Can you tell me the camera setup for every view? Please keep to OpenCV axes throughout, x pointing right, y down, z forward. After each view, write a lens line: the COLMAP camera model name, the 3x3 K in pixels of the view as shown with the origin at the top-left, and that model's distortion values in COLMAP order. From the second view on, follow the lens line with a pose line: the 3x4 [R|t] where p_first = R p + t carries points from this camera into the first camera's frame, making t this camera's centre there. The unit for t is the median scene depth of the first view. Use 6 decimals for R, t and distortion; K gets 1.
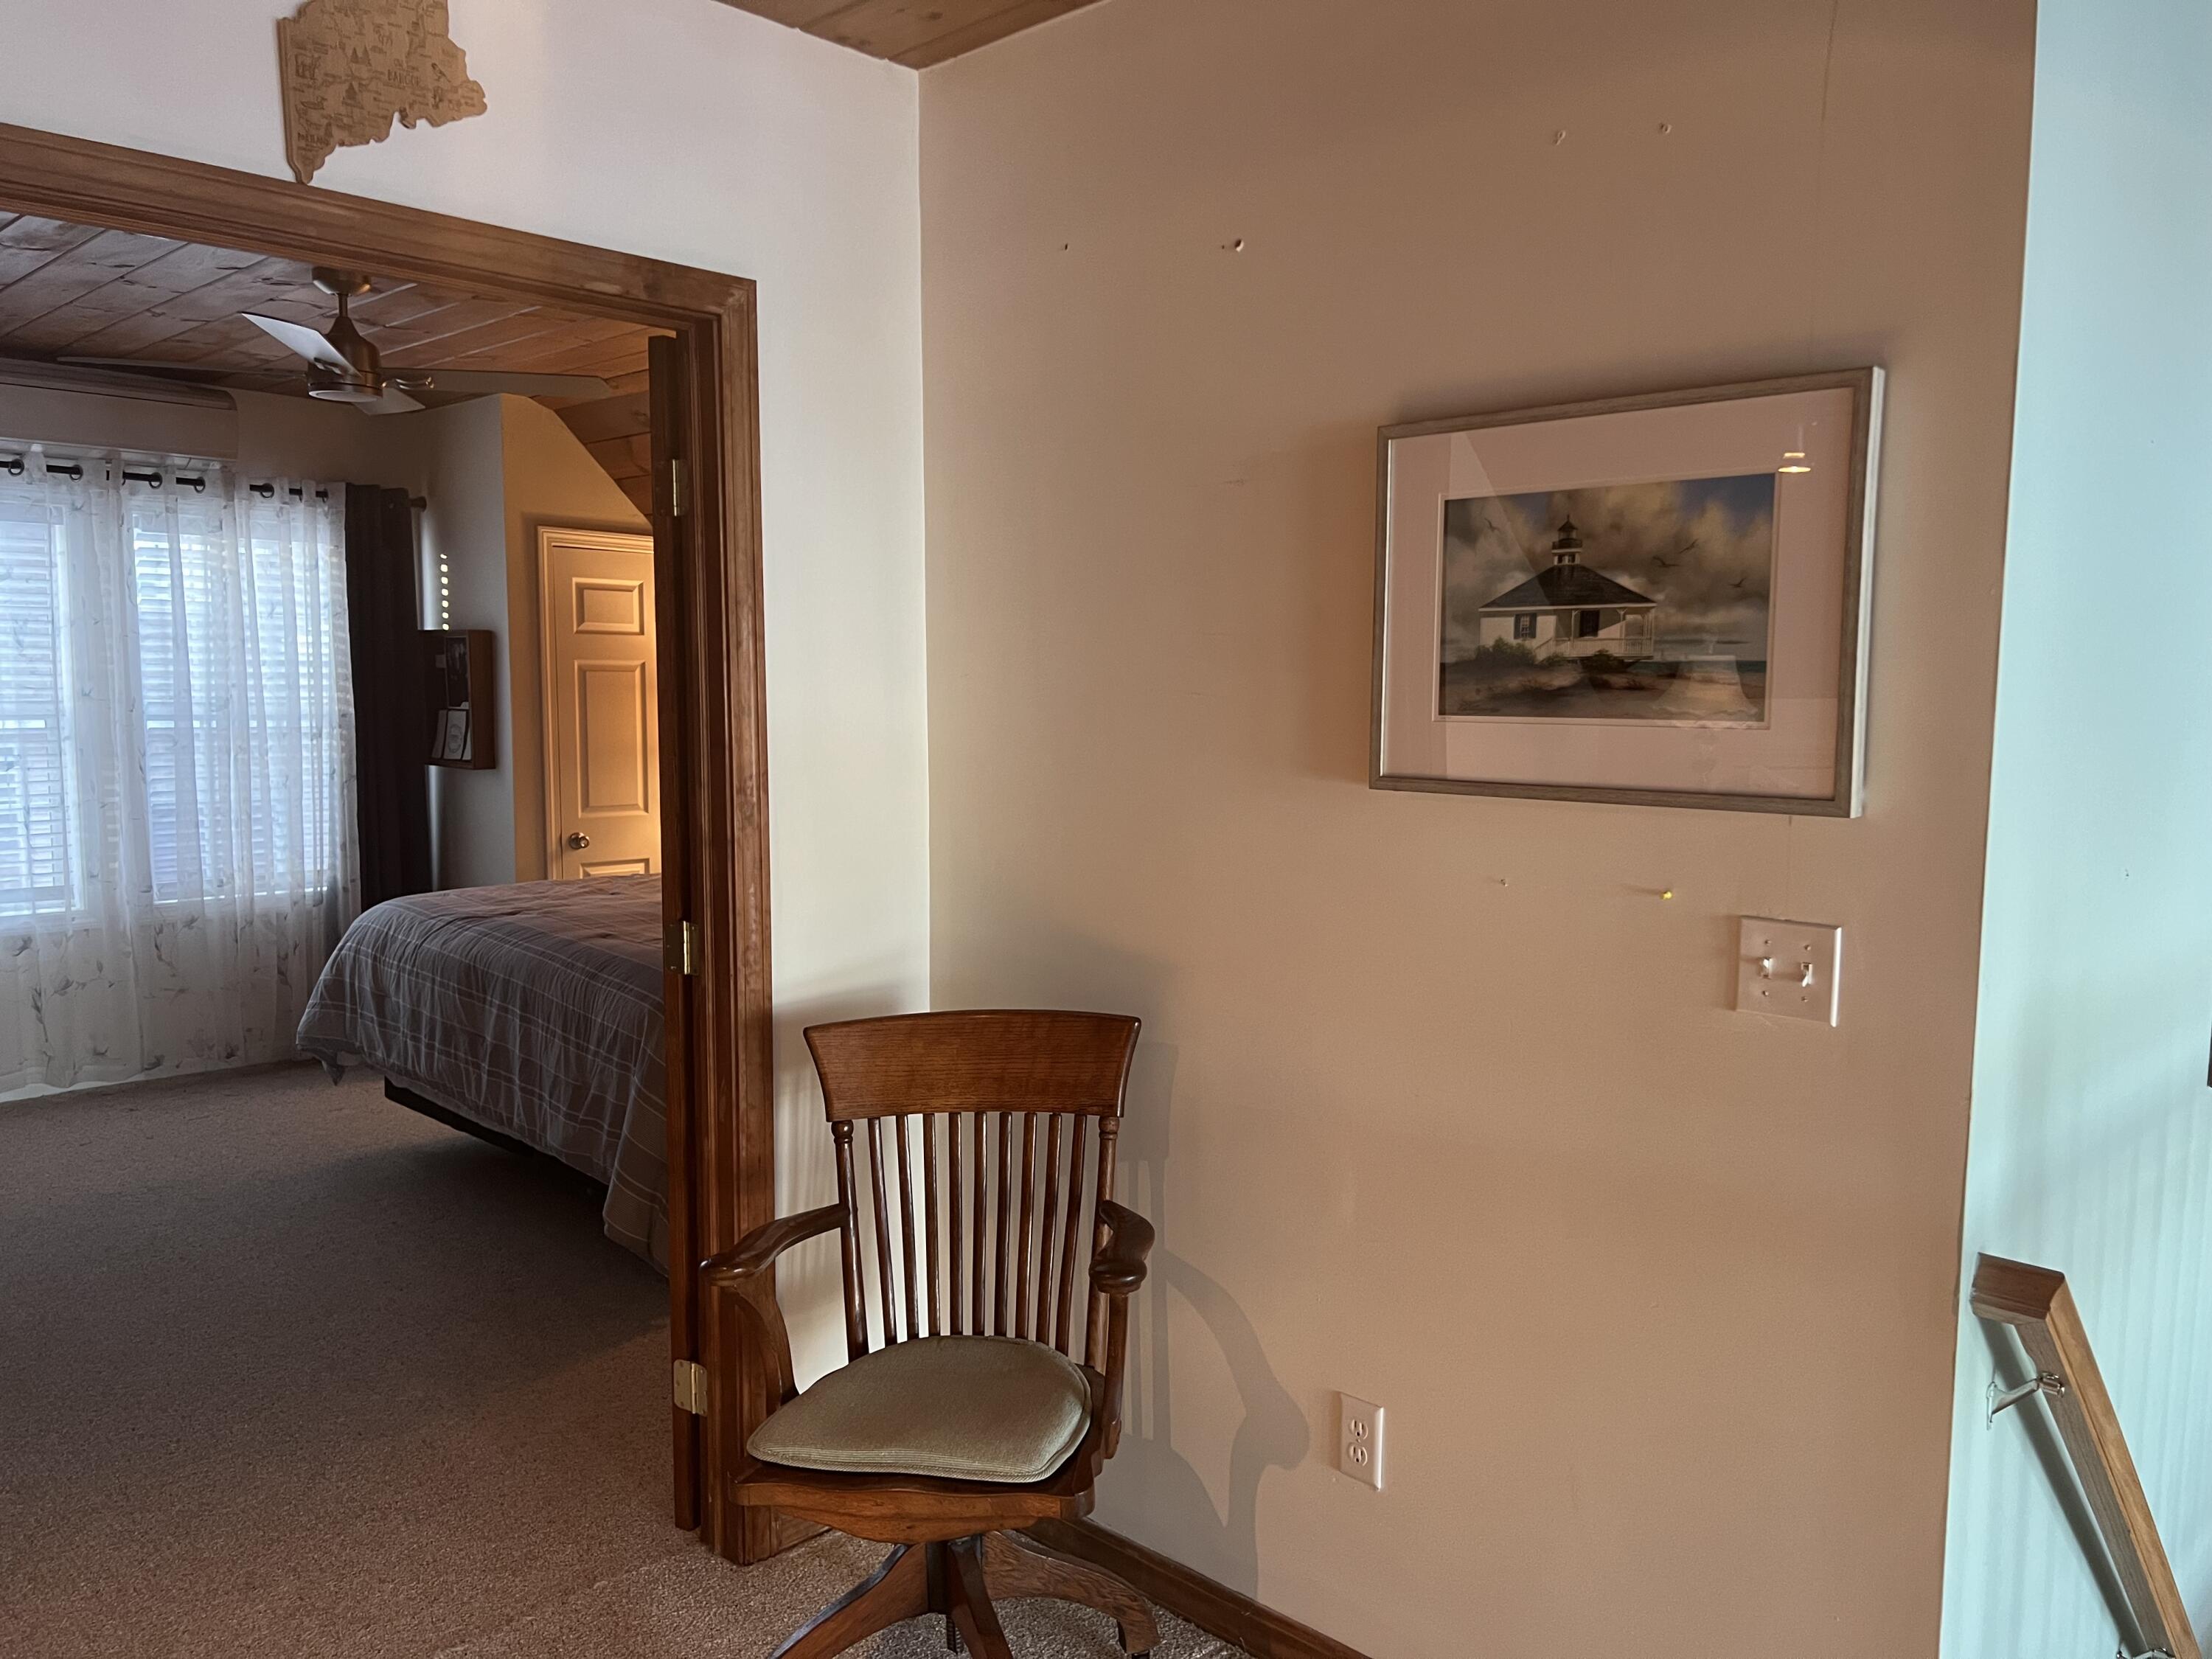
lens RADIAL K [[1664.6, 0, 1100.4], [0, 1664.6, 826.9], [0, 0, 1]] dist [0.060657, -0.035406]
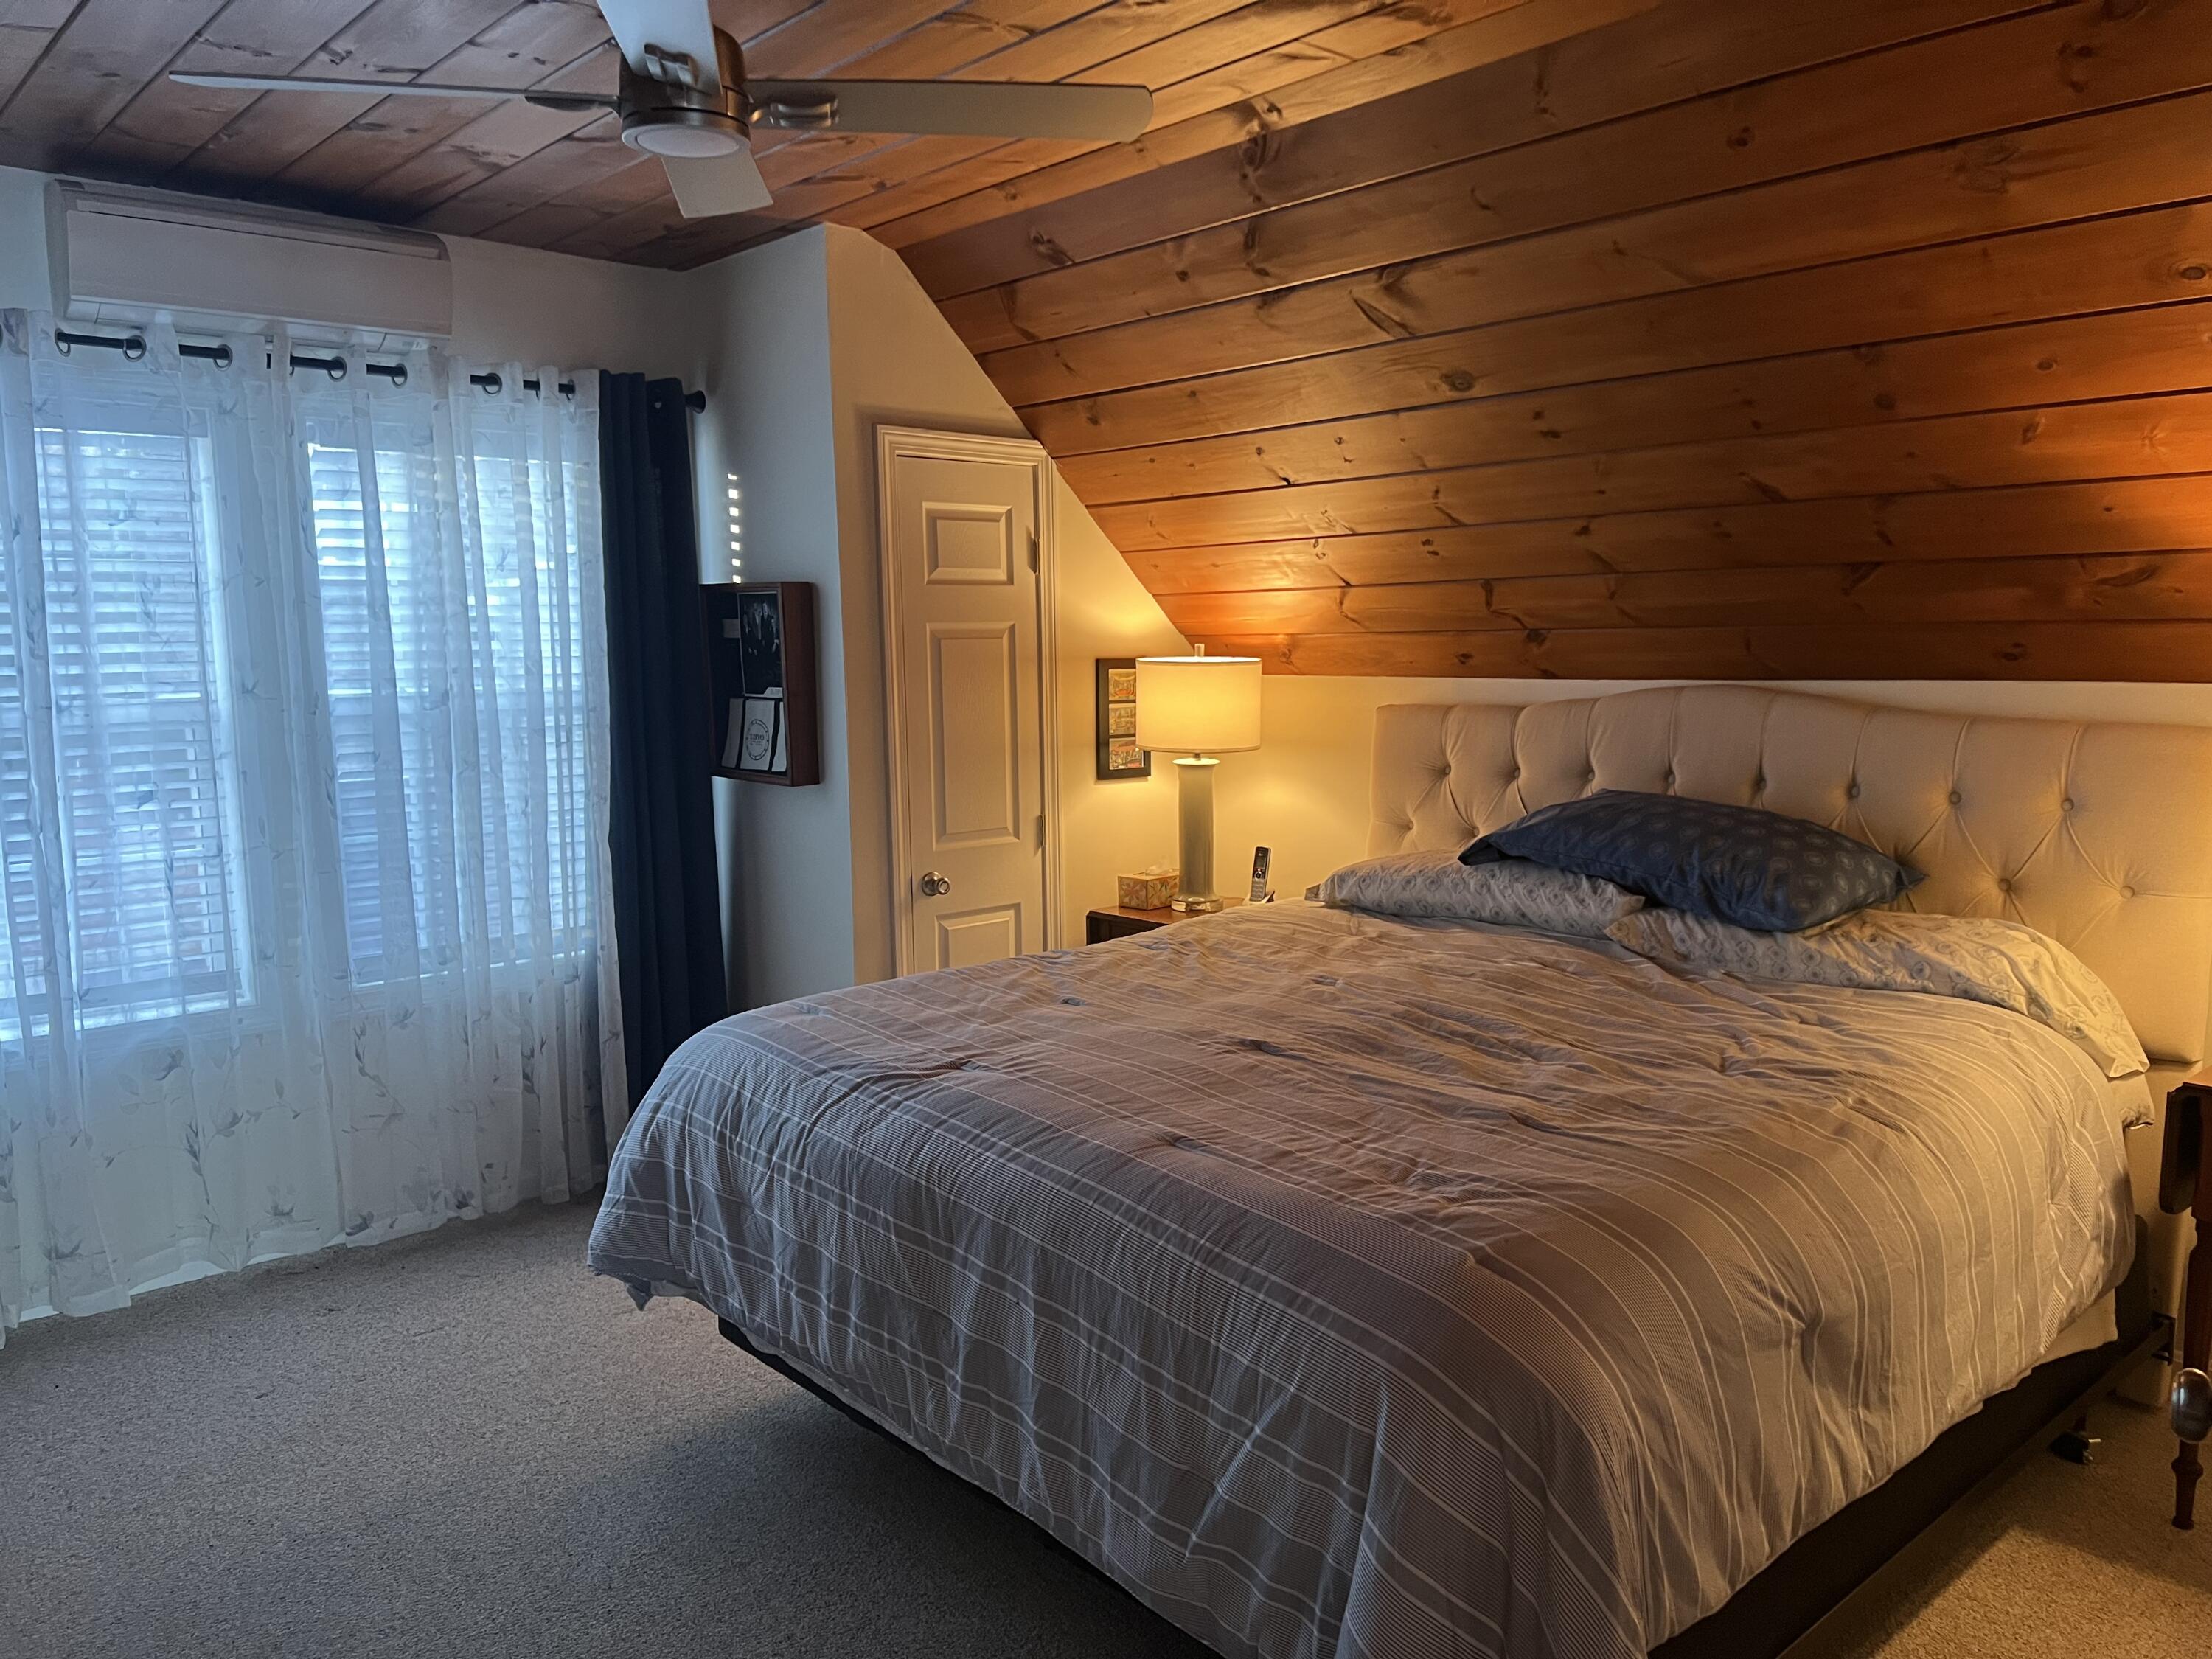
lens RADIAL K [[1664.6, 0, 1114.6], [0, 1664.6, 826.2], [0, 0, 1]] dist [0.060657, -0.035406]
pose [[0.997291, -0.012446, -0.072493, -0.200637], [0.014637, 0.999450, 0.029763, -0.037803], [0.072082, -0.030743, 0.996925, 0.342625]]
